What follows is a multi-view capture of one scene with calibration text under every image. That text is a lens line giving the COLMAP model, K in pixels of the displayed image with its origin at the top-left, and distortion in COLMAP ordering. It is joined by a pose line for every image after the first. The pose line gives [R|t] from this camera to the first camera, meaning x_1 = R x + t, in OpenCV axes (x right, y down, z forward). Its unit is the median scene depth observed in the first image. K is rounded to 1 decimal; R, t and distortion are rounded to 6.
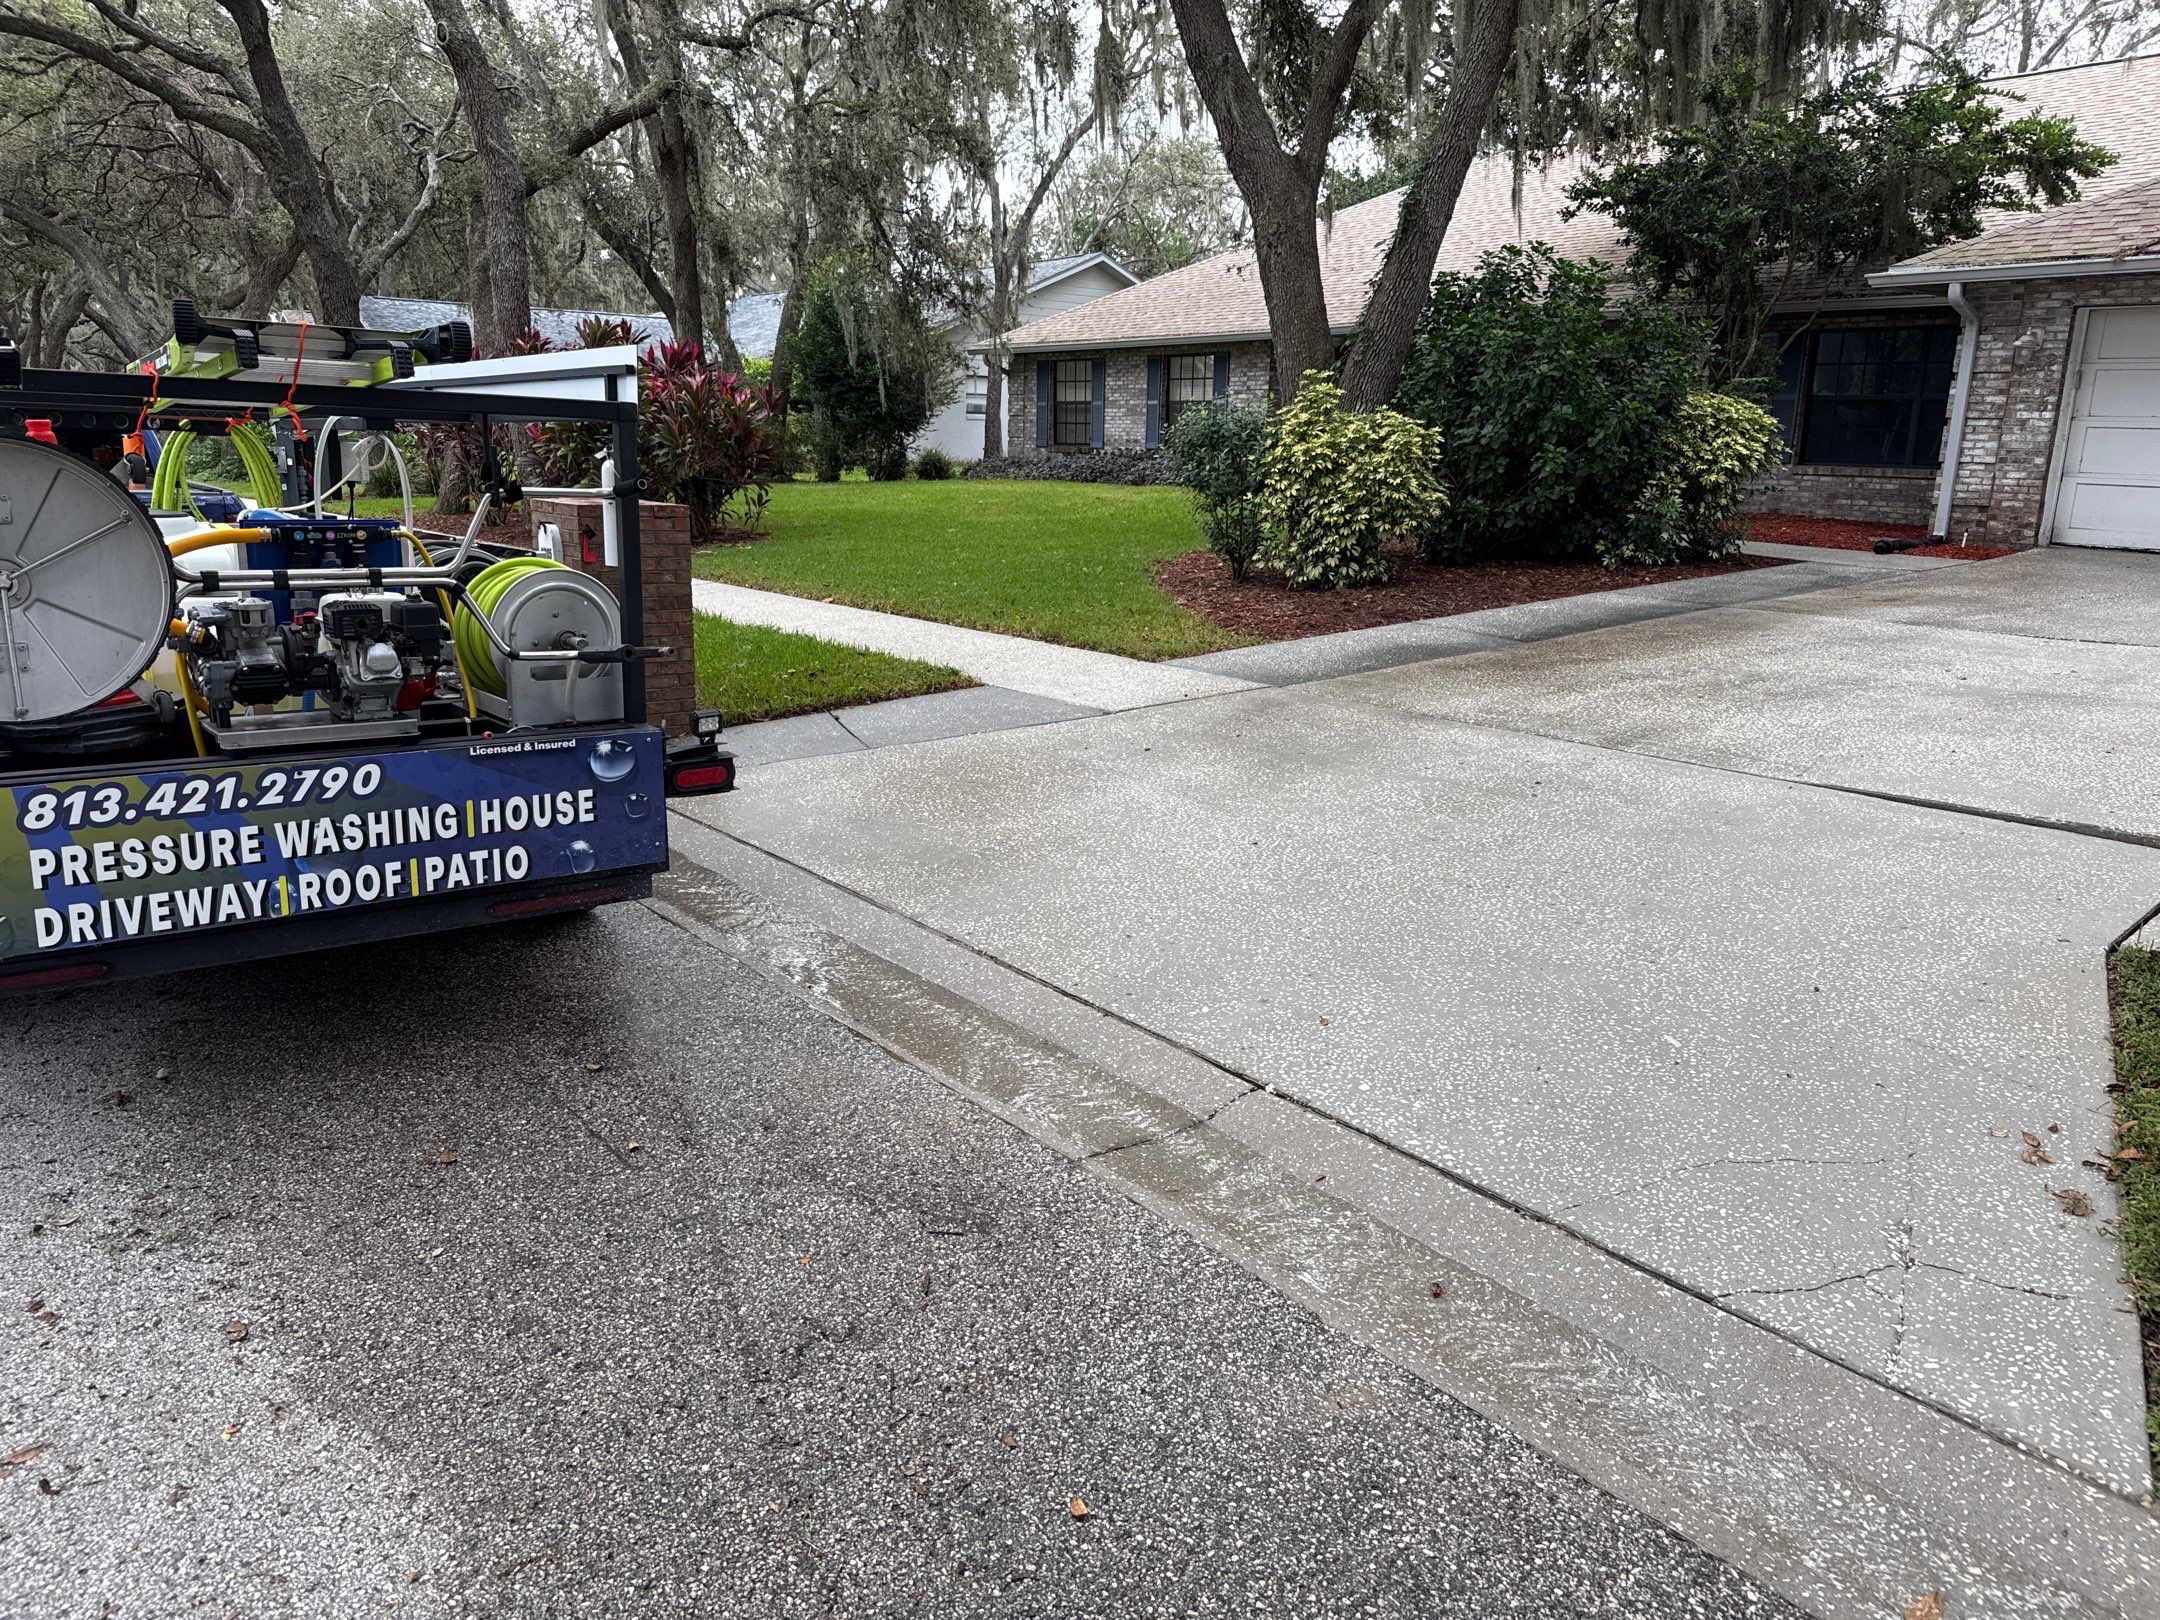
lens RADIAL K [[1482.2, 0, 1077.0], [0, 1482.2, 838.2], [0, 0, 1]] dist [0.054511, -0.067709]
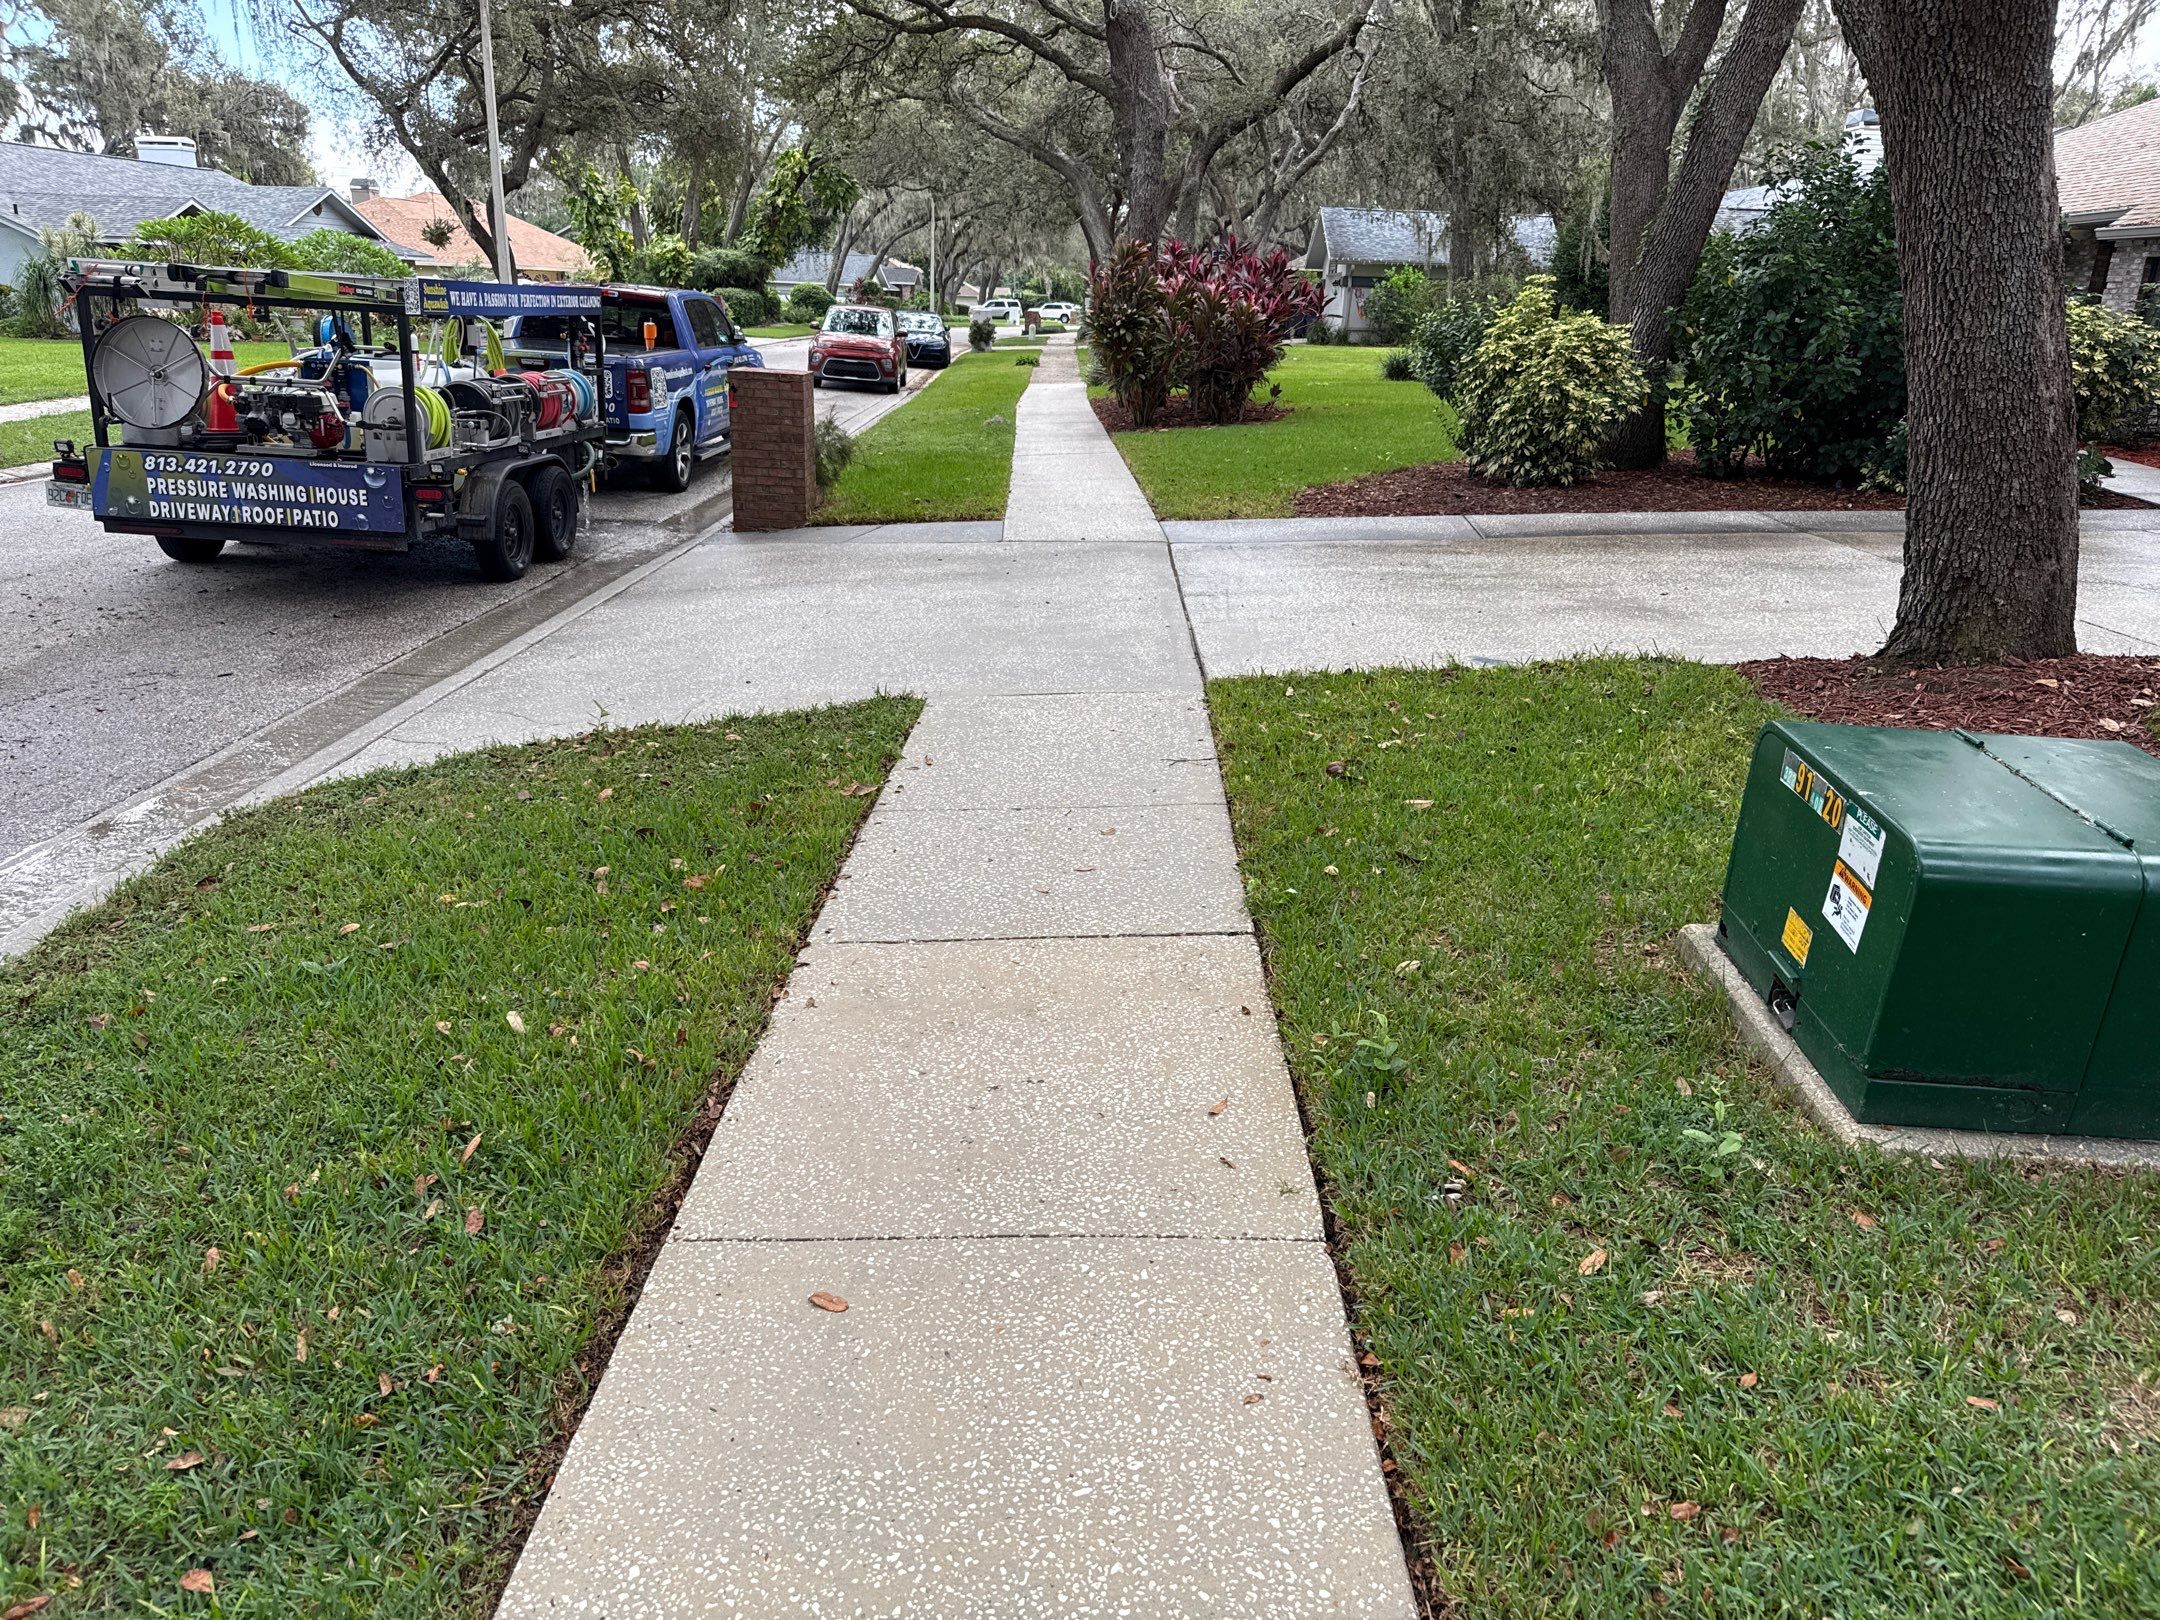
lens RADIAL K [[1485.1, 0, 1084.9], [0, 1485.1, 838.4], [0, 0, 1]] dist [0.035781, -0.037448]
pose [[0.766179, 0.216394, -0.605098, 1.019356], [-0.180635, 0.976157, 0.120369, 0.005470], [0.616717, 0.017078, 0.786999, -0.021702]]
